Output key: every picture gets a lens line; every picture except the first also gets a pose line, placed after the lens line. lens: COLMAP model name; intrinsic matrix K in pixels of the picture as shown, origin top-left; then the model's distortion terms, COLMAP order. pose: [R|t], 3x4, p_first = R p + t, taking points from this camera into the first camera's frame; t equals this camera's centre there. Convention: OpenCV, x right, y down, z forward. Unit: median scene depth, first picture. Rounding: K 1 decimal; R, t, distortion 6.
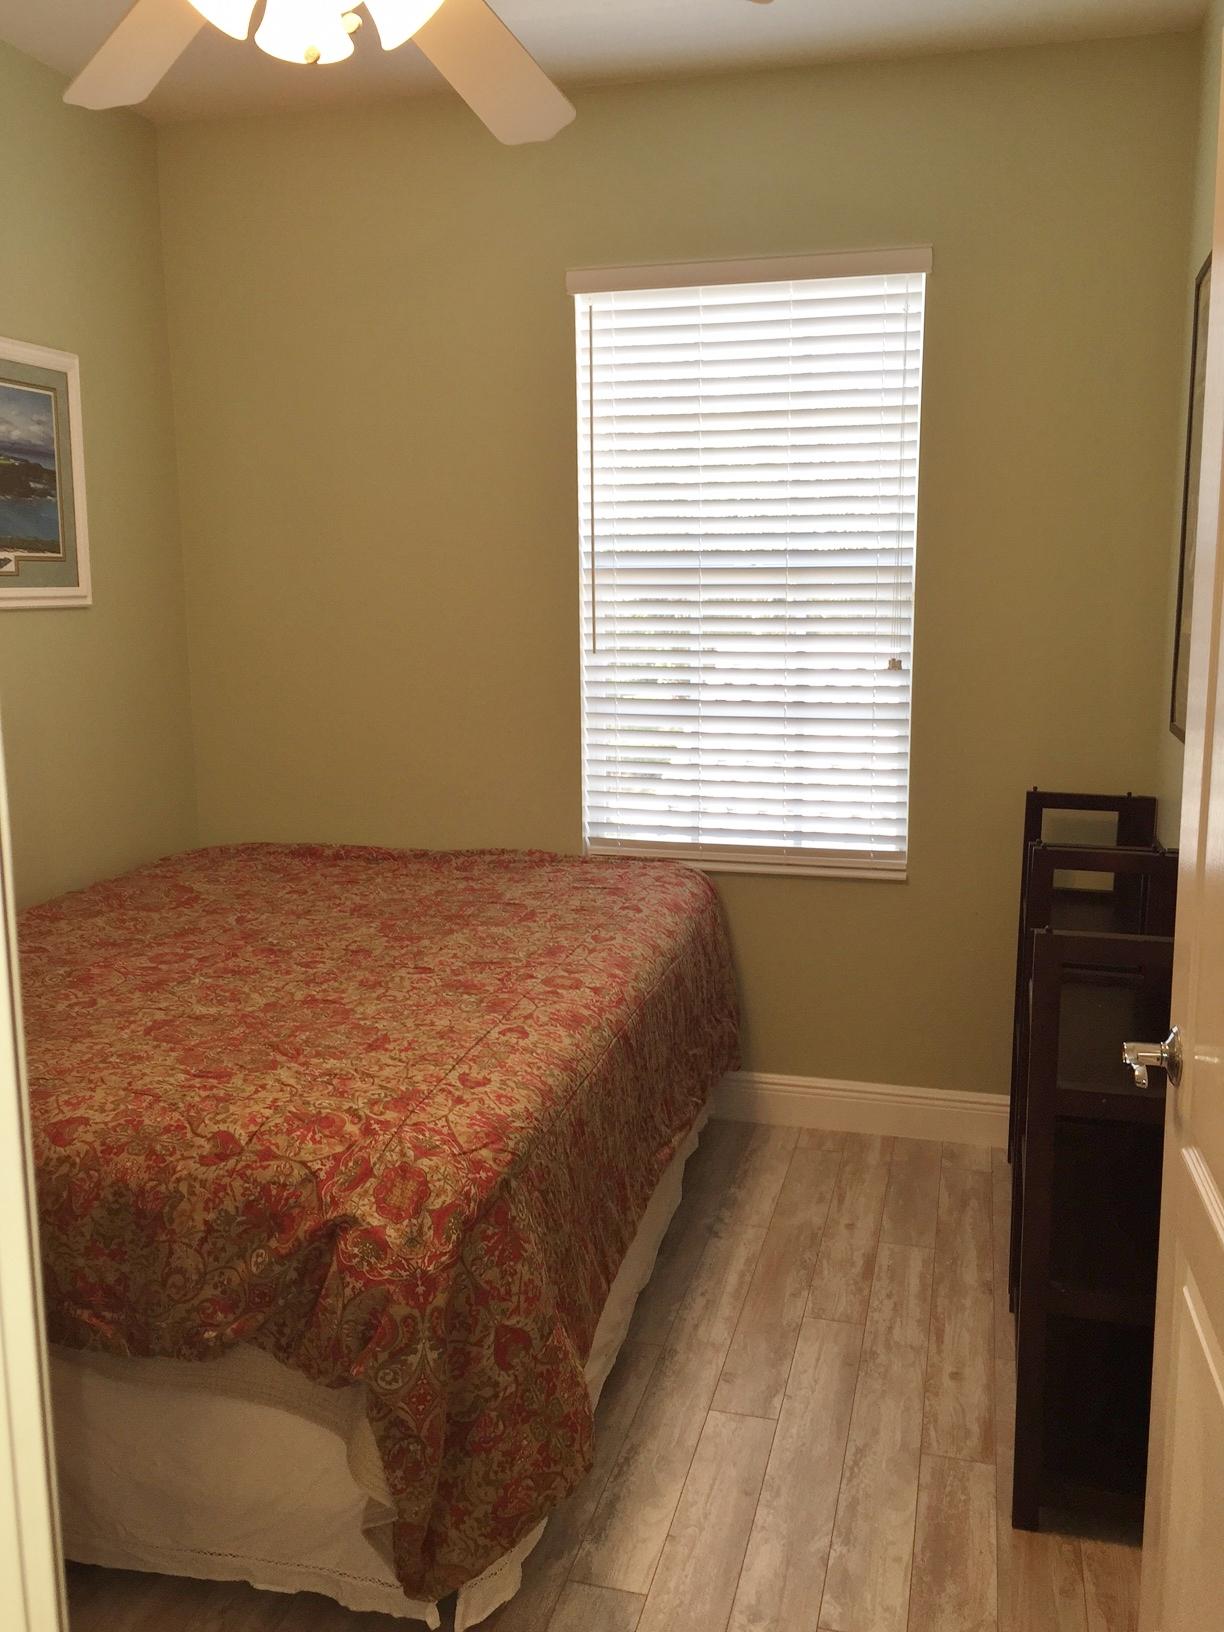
lens RADIAL K [[1411.8, 0, 612.0], [0, 1411.8, 816.0], [0, 0, 1]] dist [0.009431, 0.004401]
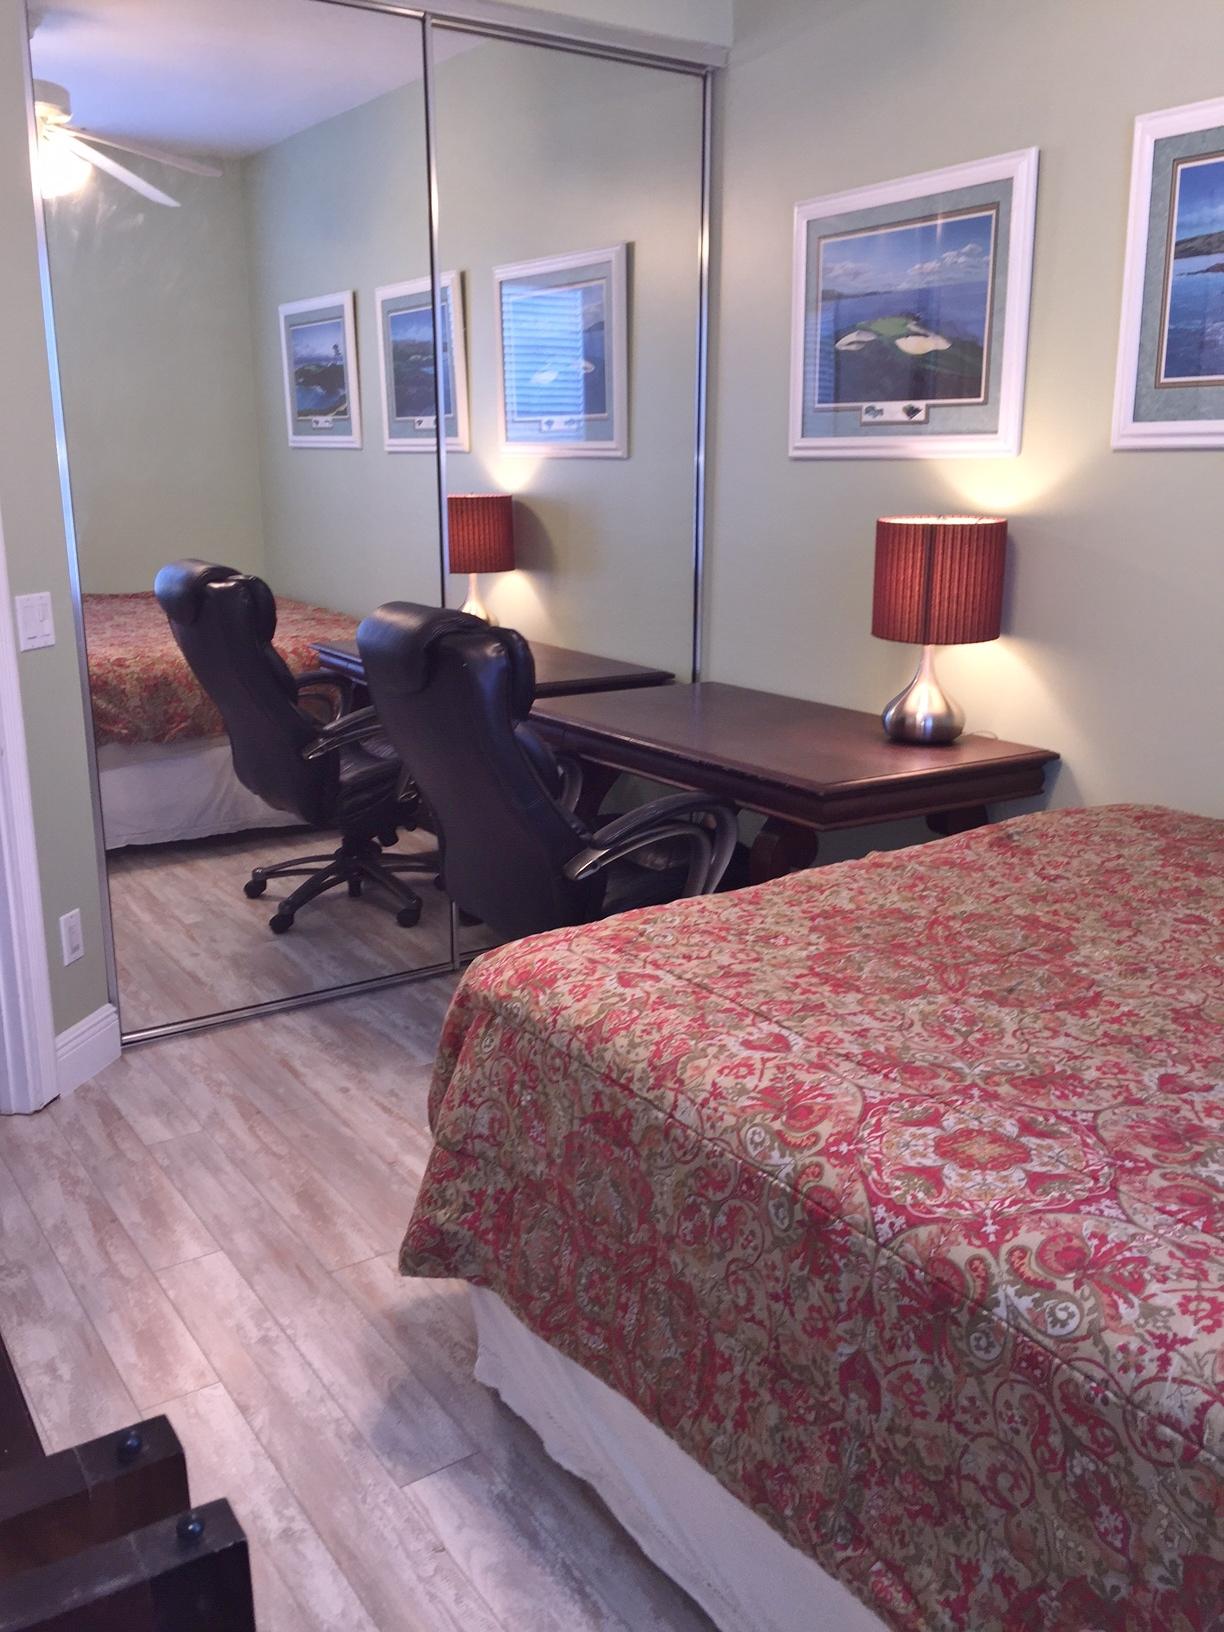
lens RADIAL K [[1411.8, 0, 612.0], [0, 1411.8, 816.0], [0, 0, 1]] dist [0.009431, 0.004401]
pose [[-0.662437, 0.188446, -0.725028, 0.454457], [-0.121797, 0.927871, 0.352451, -0.179581], [0.739150, 0.321783, -0.591703, 1.307231]]
